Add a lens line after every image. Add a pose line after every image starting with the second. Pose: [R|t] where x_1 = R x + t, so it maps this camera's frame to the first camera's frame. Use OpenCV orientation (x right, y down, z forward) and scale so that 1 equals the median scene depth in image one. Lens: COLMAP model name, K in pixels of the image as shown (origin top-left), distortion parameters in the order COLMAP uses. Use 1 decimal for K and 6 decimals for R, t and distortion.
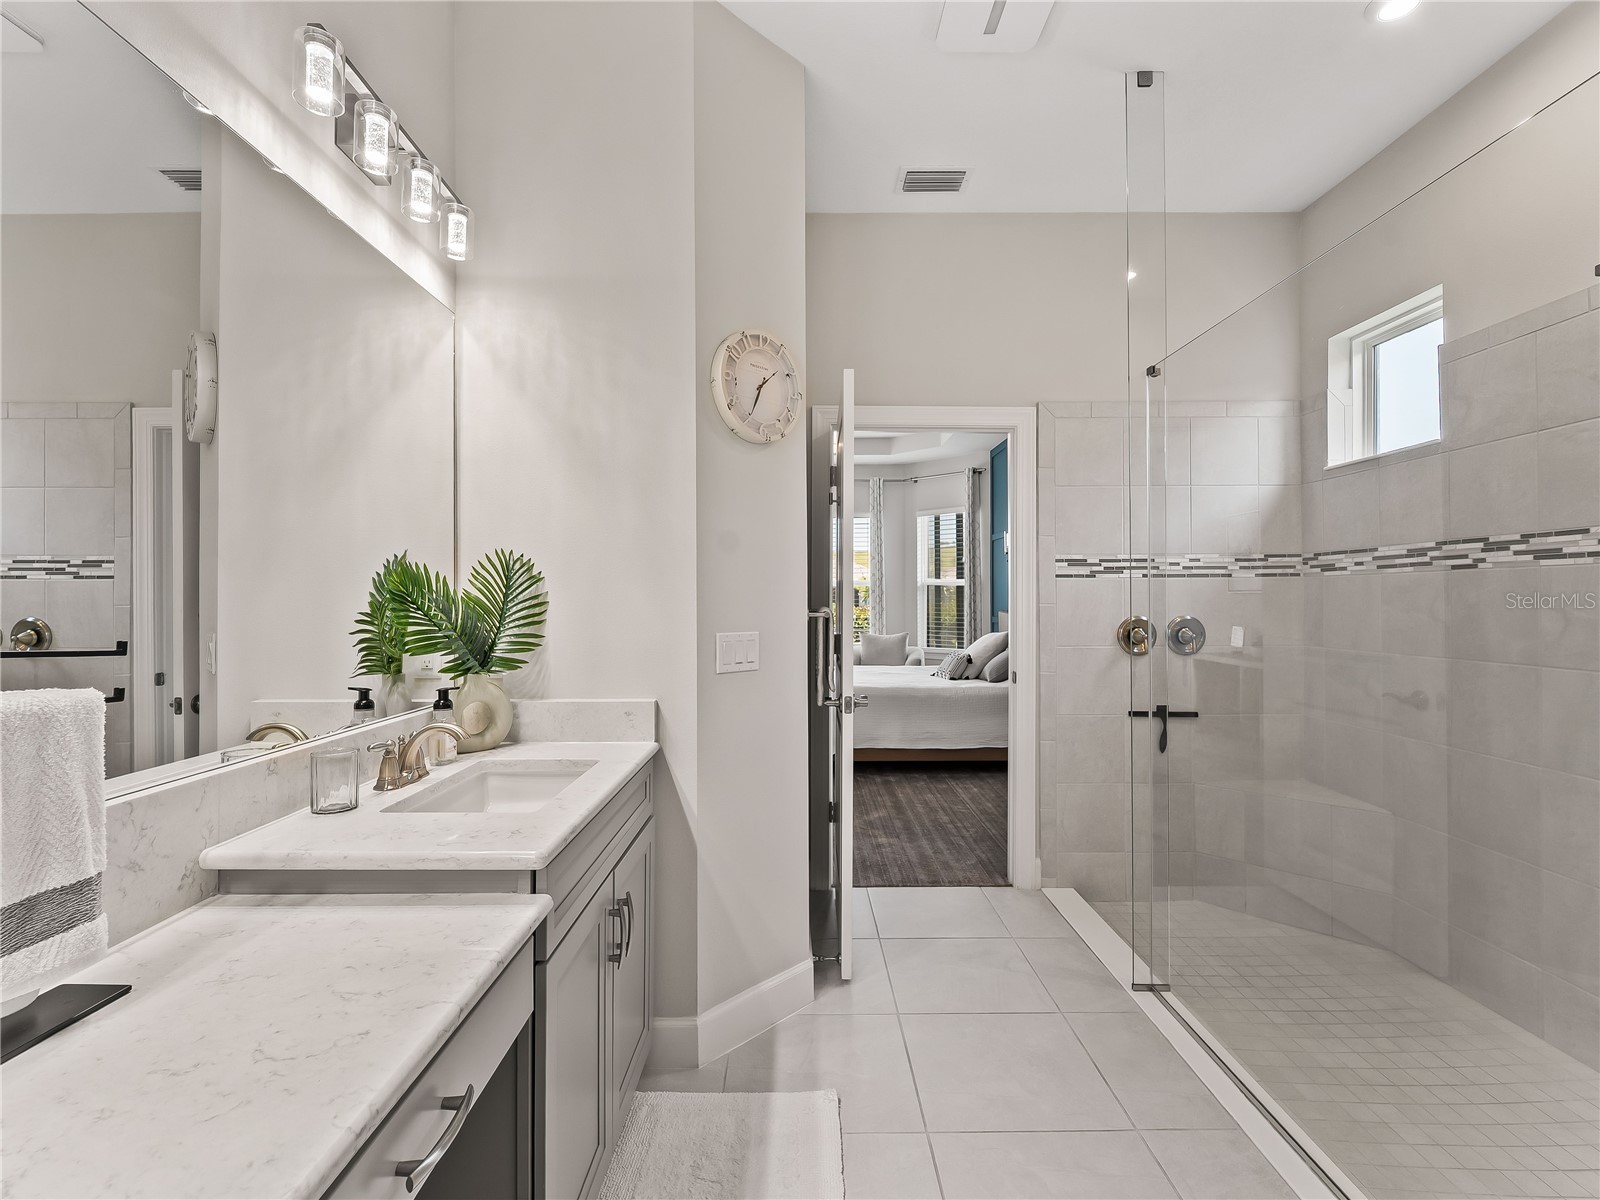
lens RADIAL K [[729.8, 0, 809.4], [0, 729.8, 602.8], [0, 0, 1]] dist [-0.001369, -0.001130]
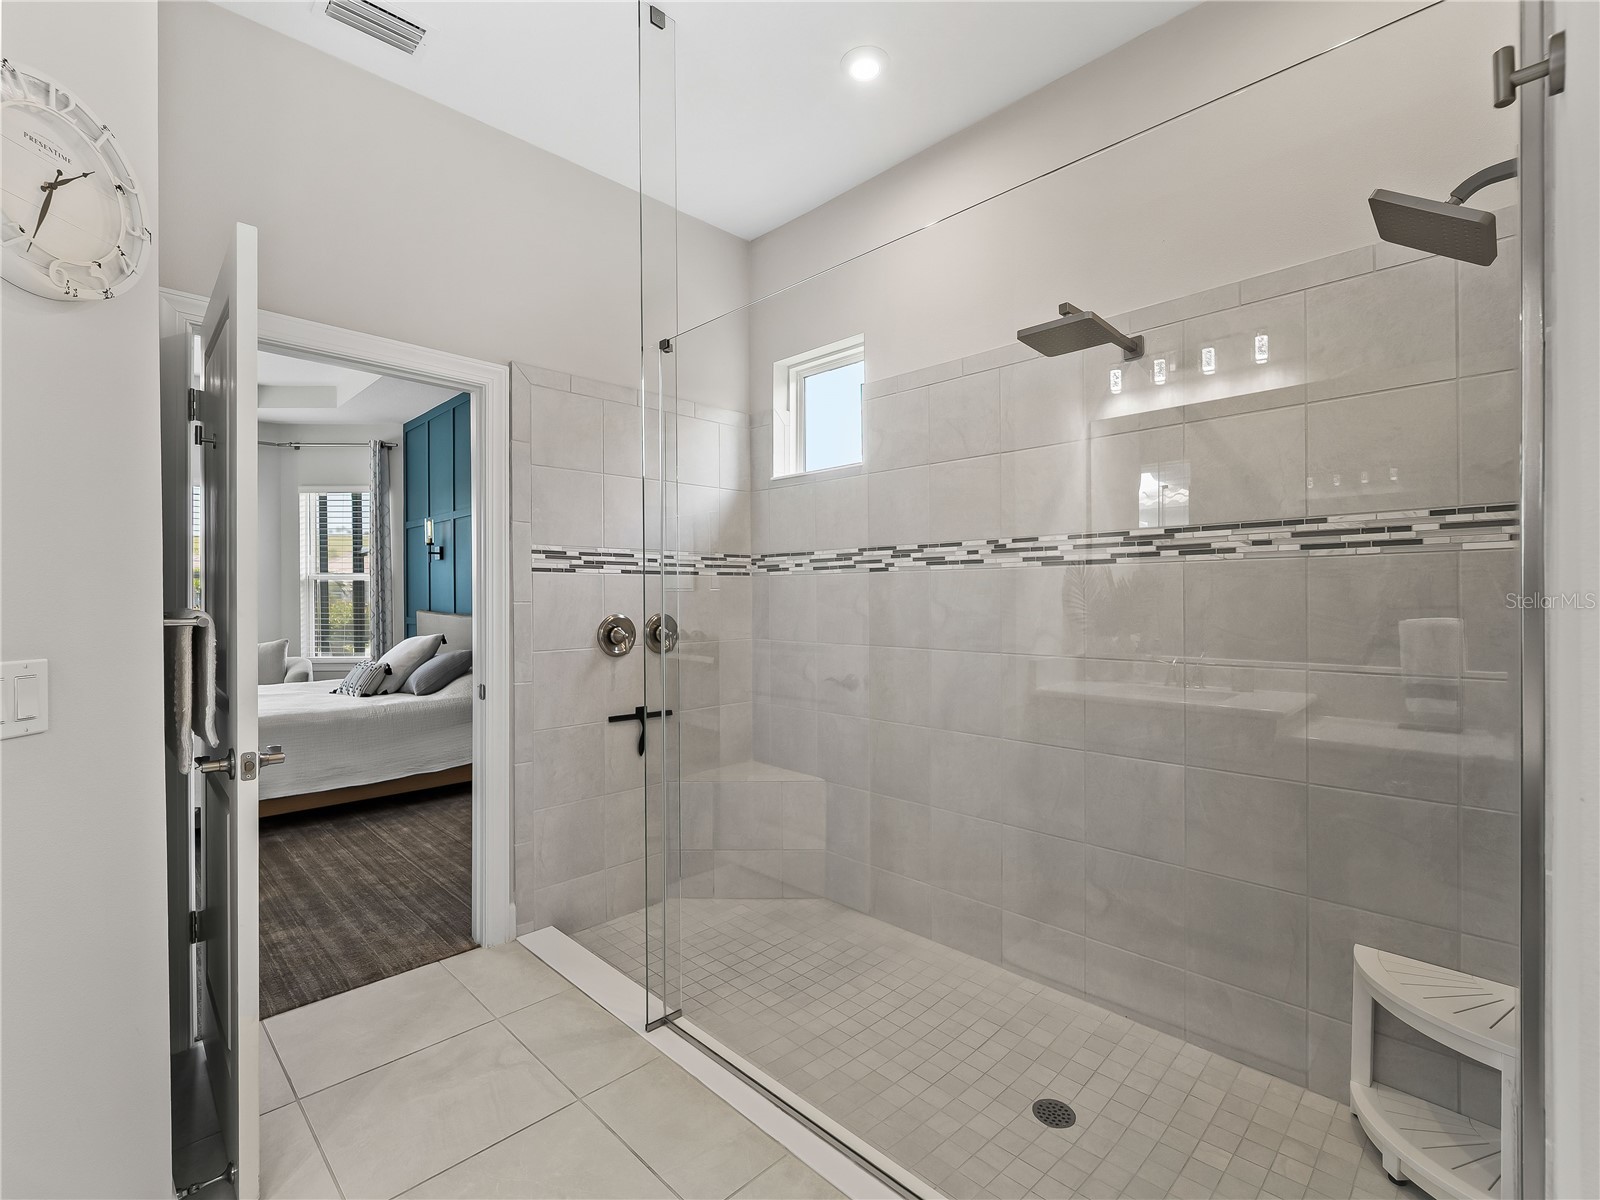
lens RADIAL K [[729.8, 0, 809.4], [0, 729.8, 602.8], [0, 0, 1]] dist [-0.001369, -0.001130]
pose [[0.717282, -0.005219, 0.696763, -0.026067], [0.003852, 0.999986, 0.003524, 0.000870], [-0.696772, 0.000156, 0.717292, 0.156946]]
